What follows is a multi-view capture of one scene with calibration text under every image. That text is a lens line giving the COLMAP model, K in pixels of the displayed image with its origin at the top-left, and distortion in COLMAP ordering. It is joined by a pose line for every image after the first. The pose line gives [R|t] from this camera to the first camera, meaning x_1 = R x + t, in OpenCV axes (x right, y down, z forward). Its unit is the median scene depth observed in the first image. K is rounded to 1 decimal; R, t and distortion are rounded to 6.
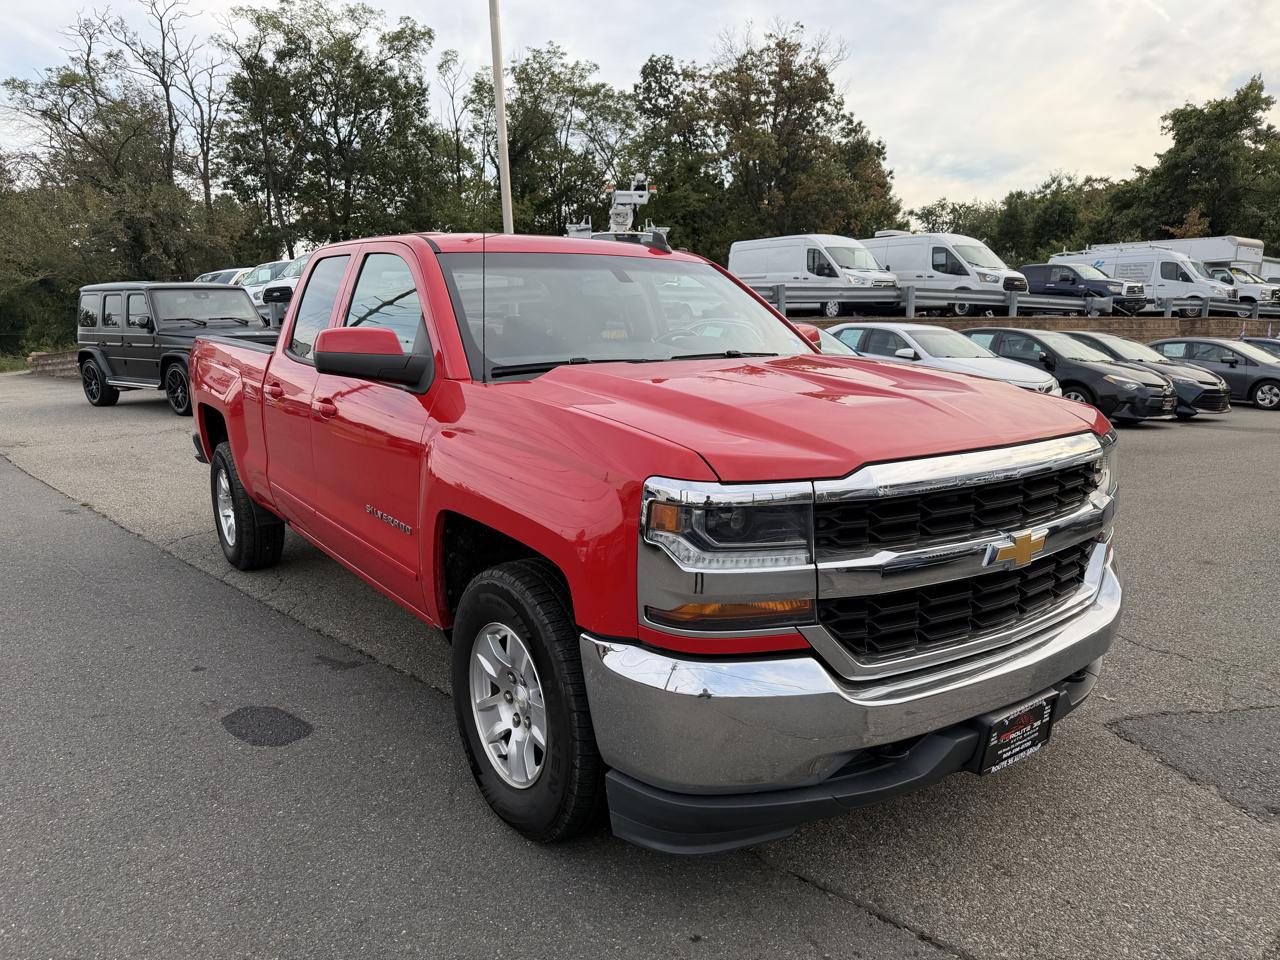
lens RADIAL K [[906.0, 0, 664.7], [0, 906.0, 518.7], [0, 0, 1]] dist [0.019464, -0.027772]
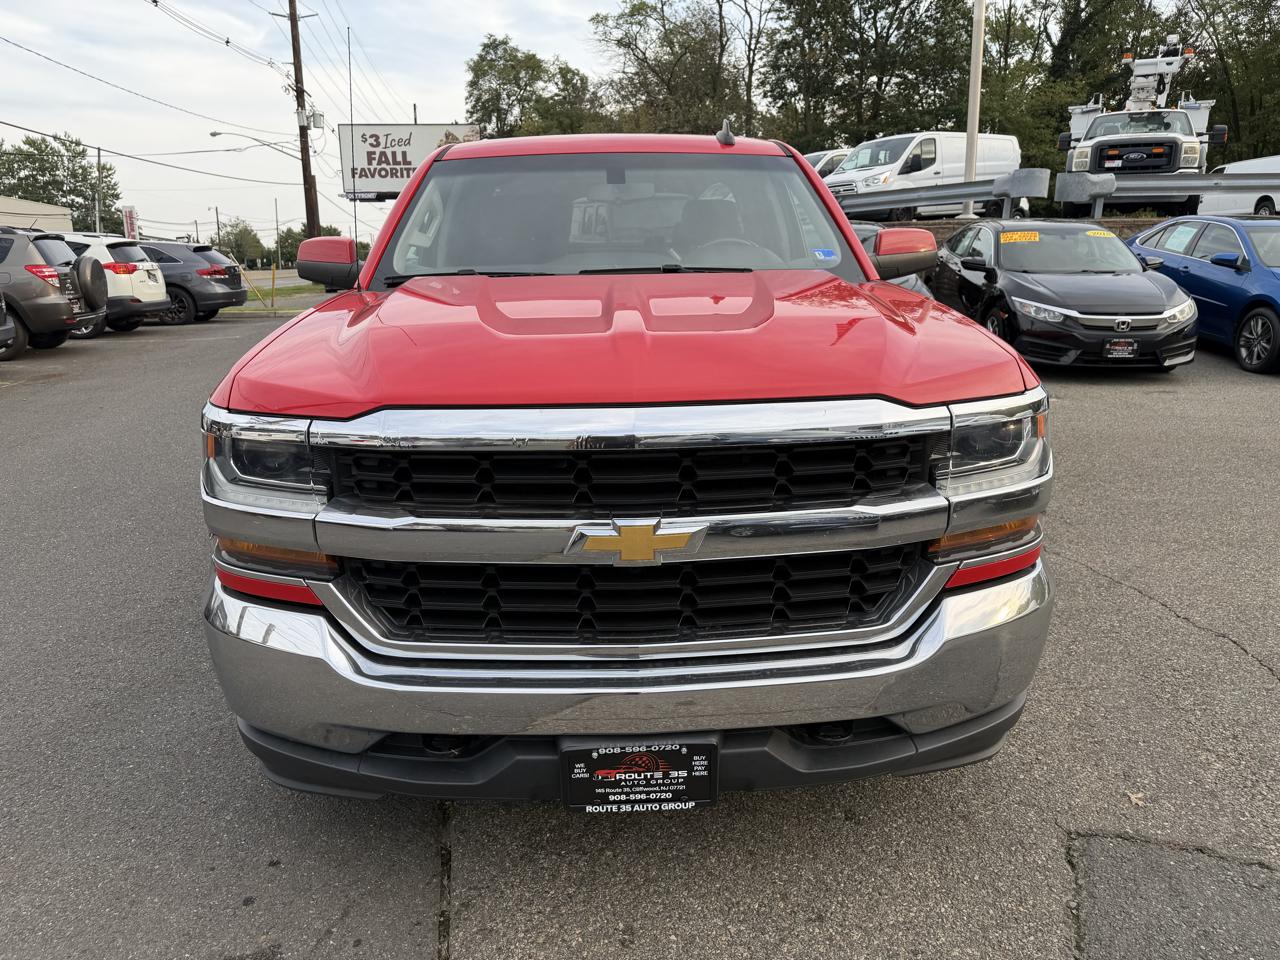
lens RADIAL K [[906.0, 0, 629.2], [0, 906.0, 506.5], [0, 0, 1]] dist [0.019464, -0.027772]
pose [[0.821238, 0.158933, -0.548004, 0.665653], [-0.109960, 0.986504, 0.121322, -0.072460], [0.559890, -0.039376, 0.827631, 0.317951]]
